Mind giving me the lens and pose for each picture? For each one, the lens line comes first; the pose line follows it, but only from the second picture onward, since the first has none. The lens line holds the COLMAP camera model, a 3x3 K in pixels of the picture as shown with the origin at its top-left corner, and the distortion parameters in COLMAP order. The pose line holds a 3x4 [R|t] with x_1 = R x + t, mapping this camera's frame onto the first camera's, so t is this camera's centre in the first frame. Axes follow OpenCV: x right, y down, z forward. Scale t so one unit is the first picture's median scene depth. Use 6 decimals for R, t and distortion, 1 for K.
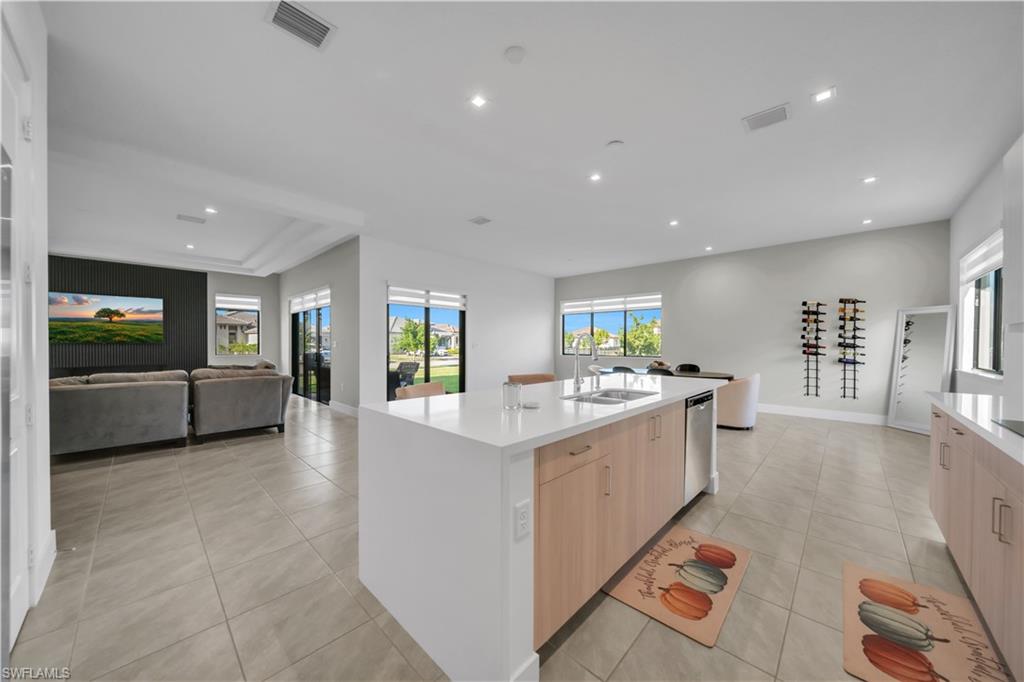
lens RADIAL K [[367.2, 0, 524.8], [0, 367.2, 348.2], [0, 0, 1]] dist [0.000087, -0.014407]
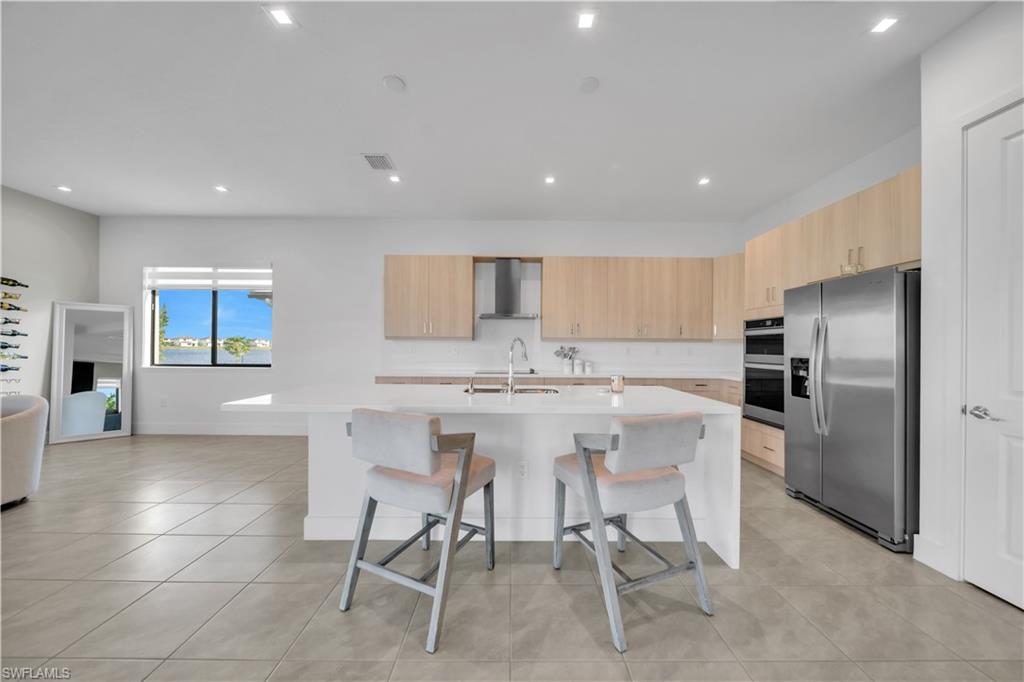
lens RADIAL K [[353.6, 0, 513.9], [0, 353.6, 347.0], [0, 0, 1]] dist [-0.000845, -0.000200]
pose [[-0.688080, -0.007974, 0.725591, -0.224432], [-0.000005, 0.999940, 0.010984, -0.008844], [-0.725635, 0.007554, -0.688039, 0.616642]]
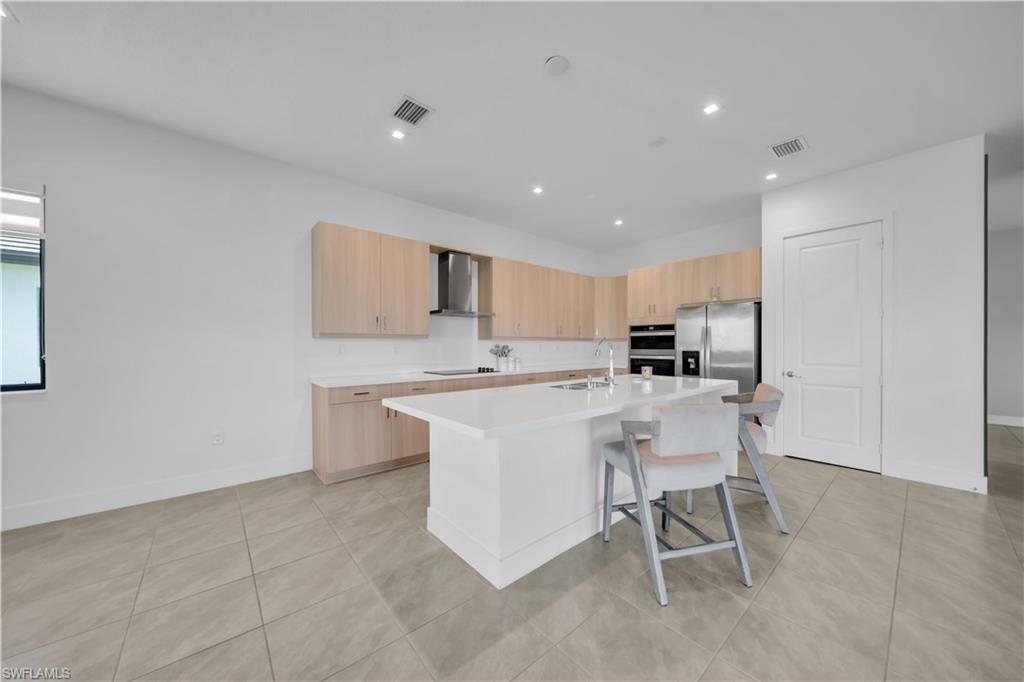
lens RADIAL K [[353.6, 0, 513.9], [0, 353.6, 347.0], [0, 0, 1]] dist [-0.000845, -0.000200]
pose [[-0.994090, -0.001541, 0.108552, 0.099665], [0.000288, 0.999858, 0.016834, -0.010072], [-0.108562, 0.016766, -0.993948, 0.786120]]
